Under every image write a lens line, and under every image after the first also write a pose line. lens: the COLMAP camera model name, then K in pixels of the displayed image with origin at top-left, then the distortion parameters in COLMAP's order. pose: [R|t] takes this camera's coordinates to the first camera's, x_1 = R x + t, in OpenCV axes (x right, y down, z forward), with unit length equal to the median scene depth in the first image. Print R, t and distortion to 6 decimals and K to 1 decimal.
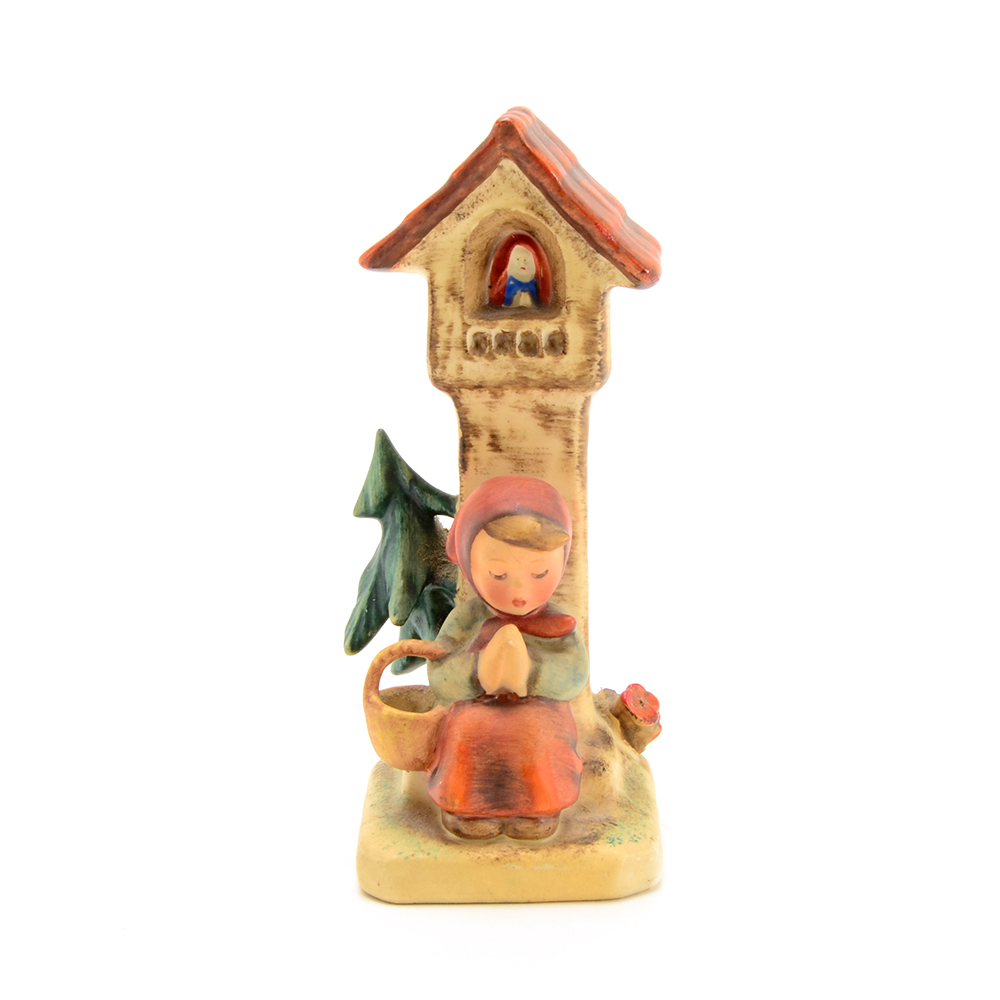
lens RADIAL K [[2258.2, 0, 496.6], [0, 2258.2, 503.2], [0, 0, 1]] dist [-0.007992, 0.000000]
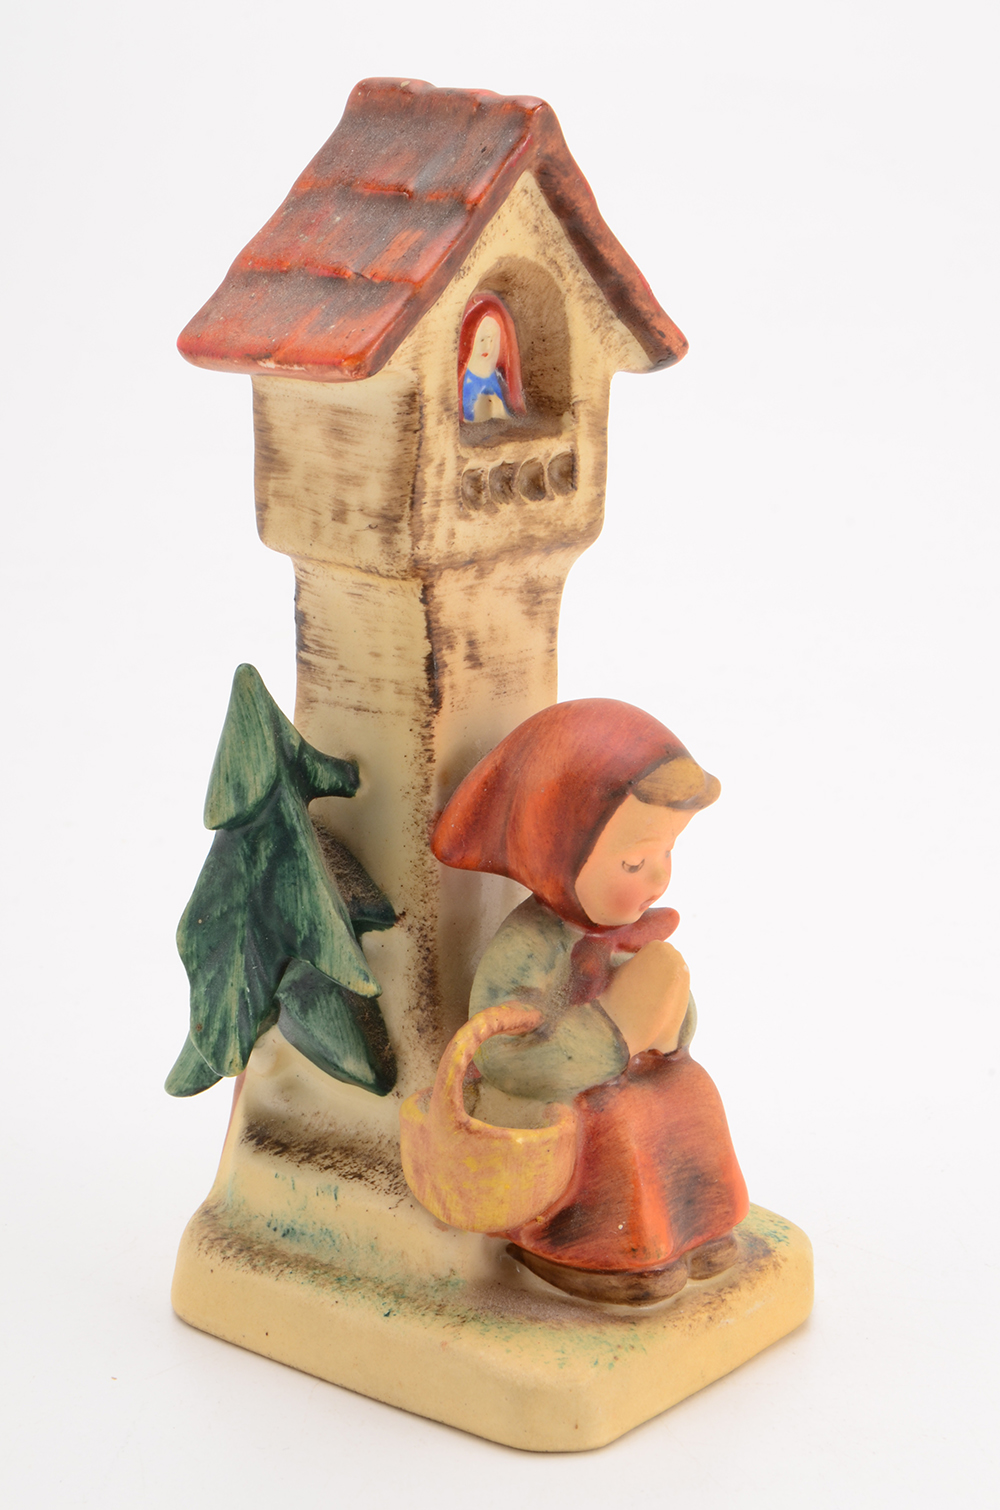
lens RADIAL K [[3088.6, 0, 502.6], [0, 3088.6, 749.2], [0, 0, 1]] dist [-0.033520, 0.000000]
pose [[0.632077, -0.178173, 0.754144, -0.621362], [0.140103, 0.983445, 0.114921, -0.095737], [-0.762135, 0.033019, 0.646576, 0.481766]]
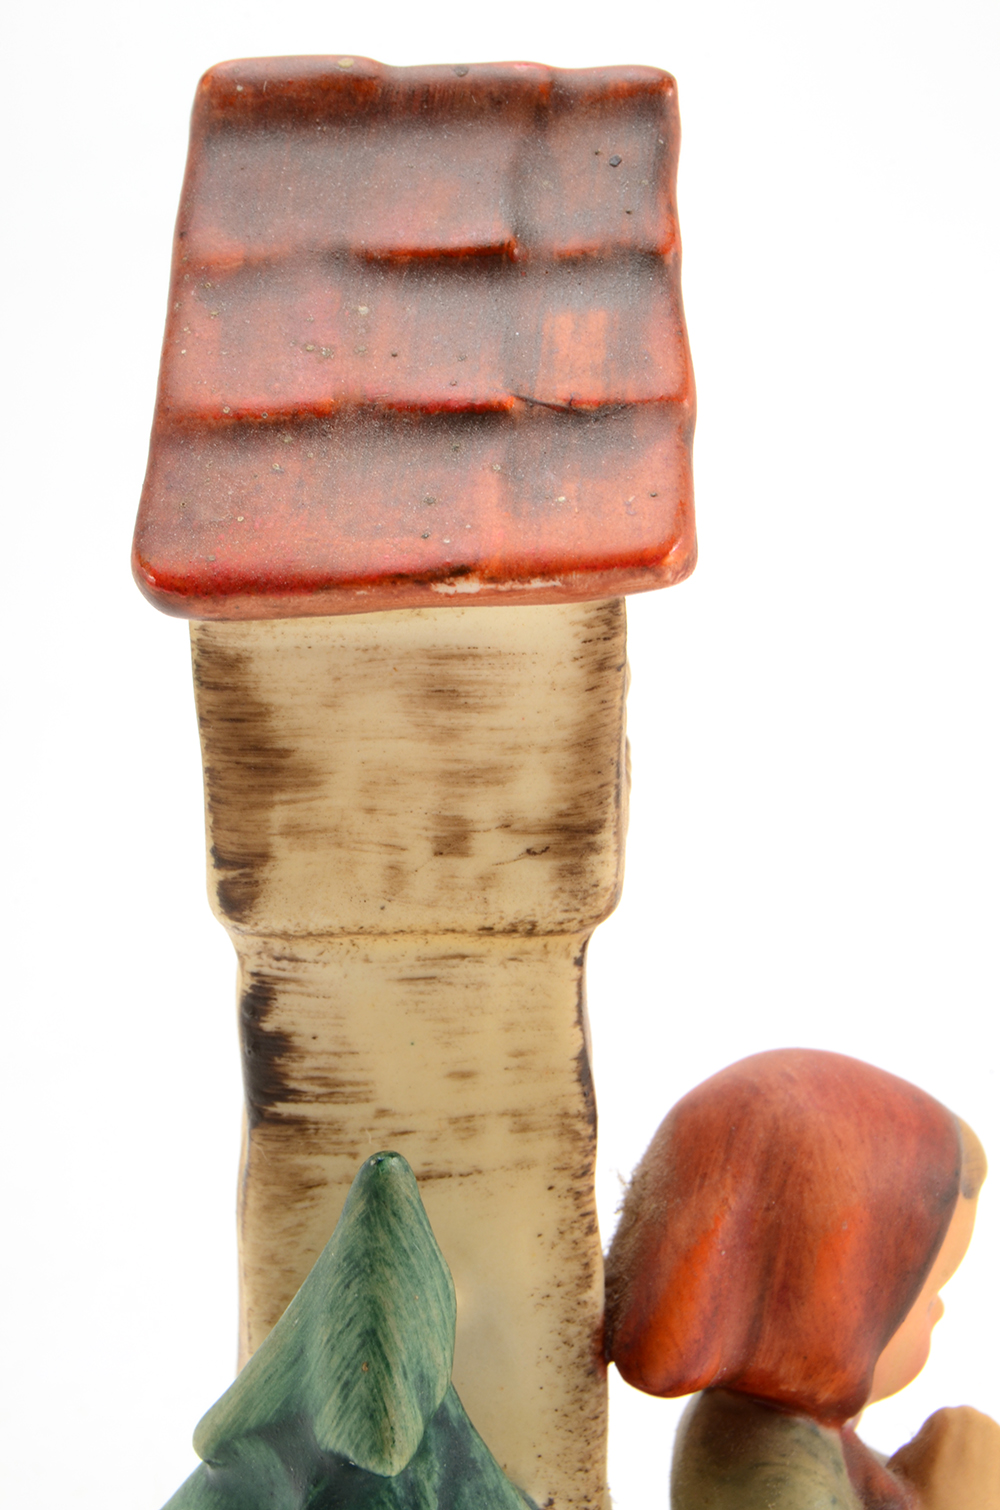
lens RADIAL K [[3149.0, 0, 499.1], [0, 3149.0, 745.0], [0, 0, 1]] dist [-0.041547, 0.000000]
pose [[-0.051671, -0.214508, 0.975355, -0.464631], [0.231620, 0.947454, 0.220642, -0.180907], [-0.971433, 0.237313, 0.000728, 1.027294]]
